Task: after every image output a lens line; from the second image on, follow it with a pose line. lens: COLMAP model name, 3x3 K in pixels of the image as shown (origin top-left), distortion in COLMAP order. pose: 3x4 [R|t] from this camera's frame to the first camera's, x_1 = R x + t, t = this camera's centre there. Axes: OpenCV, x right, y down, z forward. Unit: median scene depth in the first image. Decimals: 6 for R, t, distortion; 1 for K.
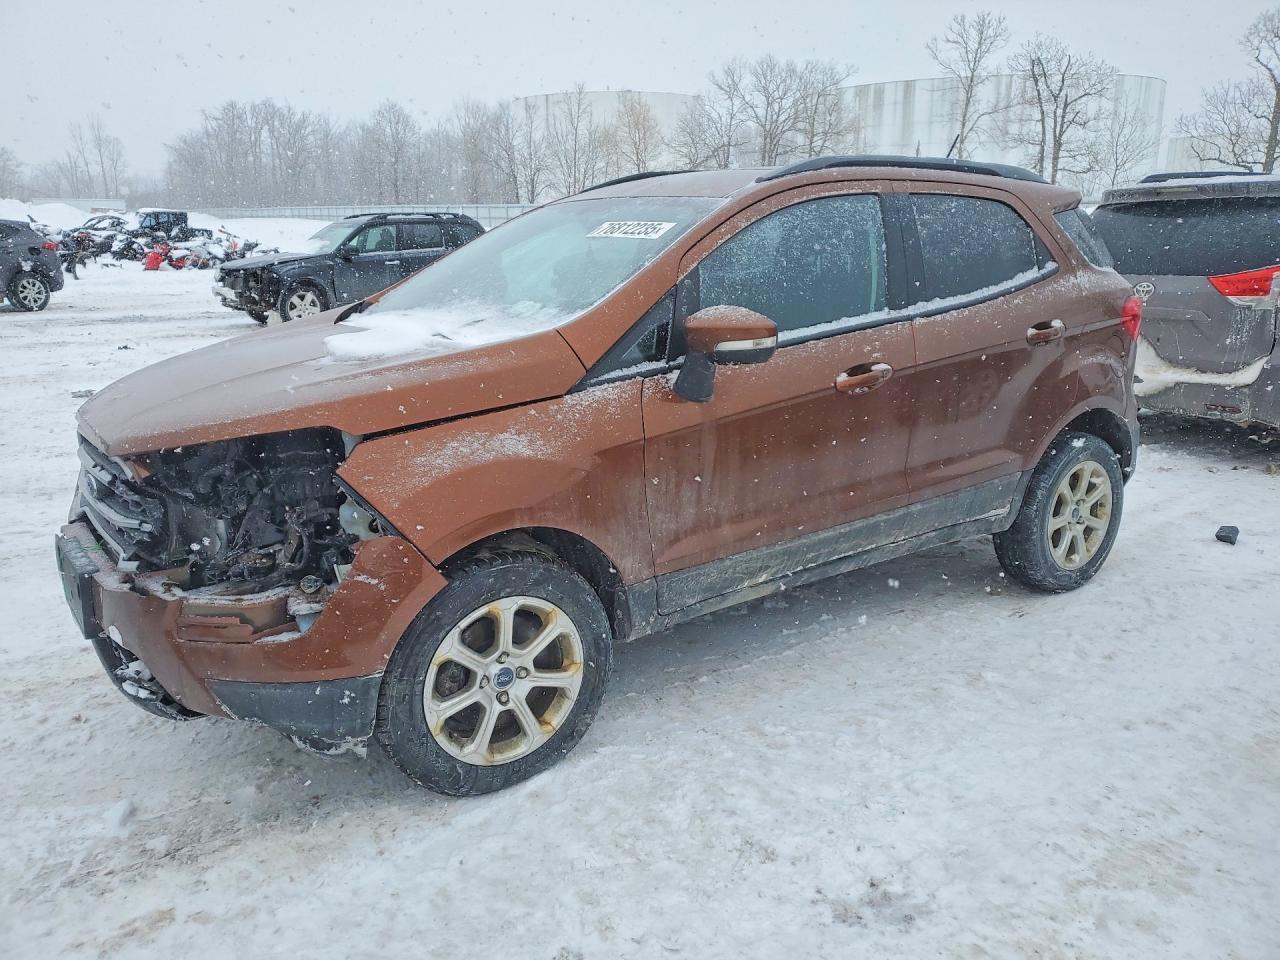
lens RADIAL K [[975.9, 0, 647.2], [0, 975.9, 479.3], [0, 0, 1]] dist [0.006933, 0.018646]
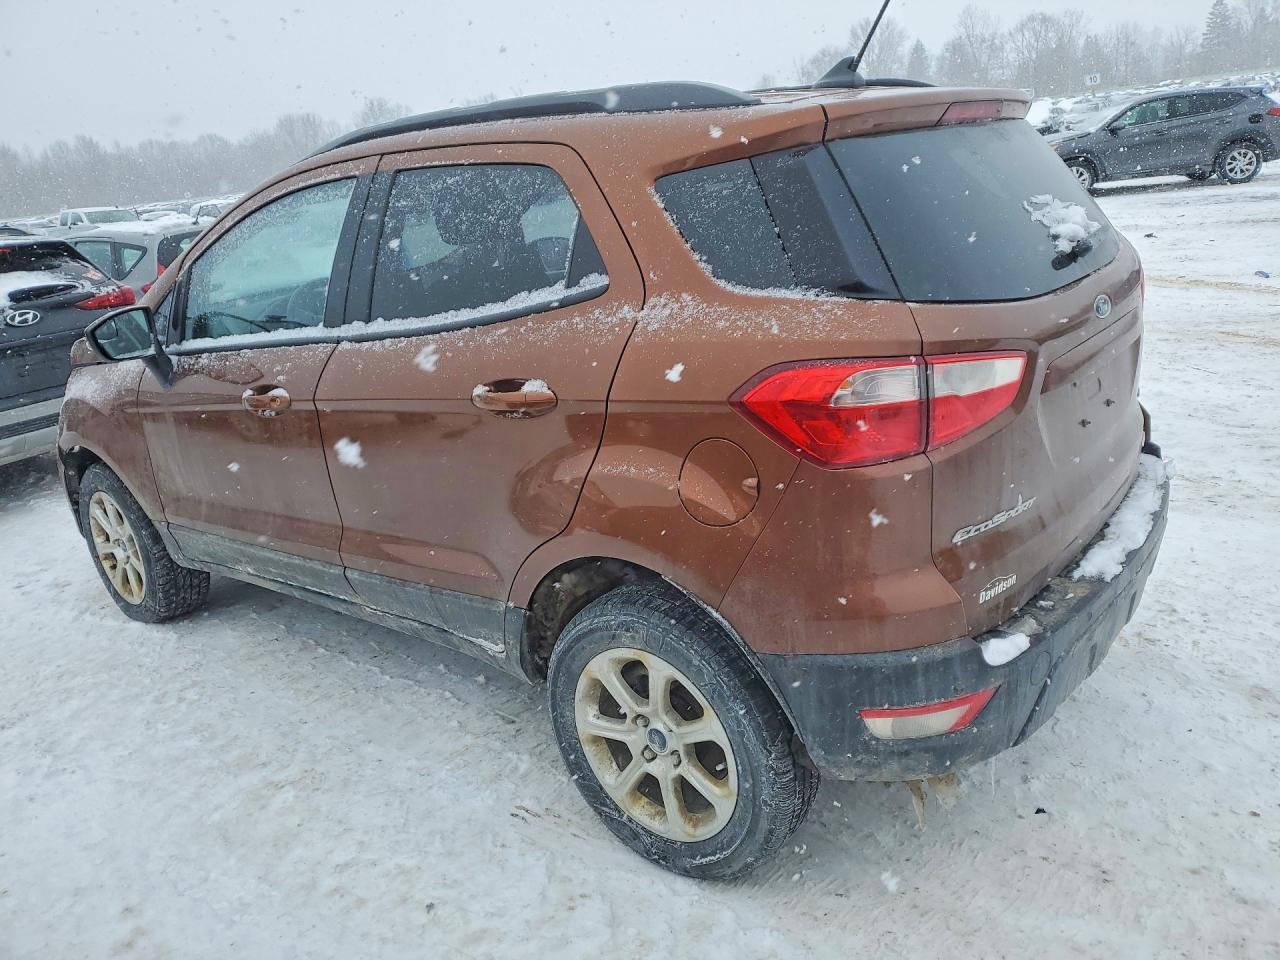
lens RADIAL K [[975.9, 0, 644.4], [0, 975.9, 467.3], [0, 0, 1]] dist [0.006933, 0.018646]
pose [[0.290887, 0.270501, -0.917722, 1.066377], [-0.147159, 0.960436, 0.236446, -0.283251], [0.945373, 0.066272, 0.319185, 0.969120]]
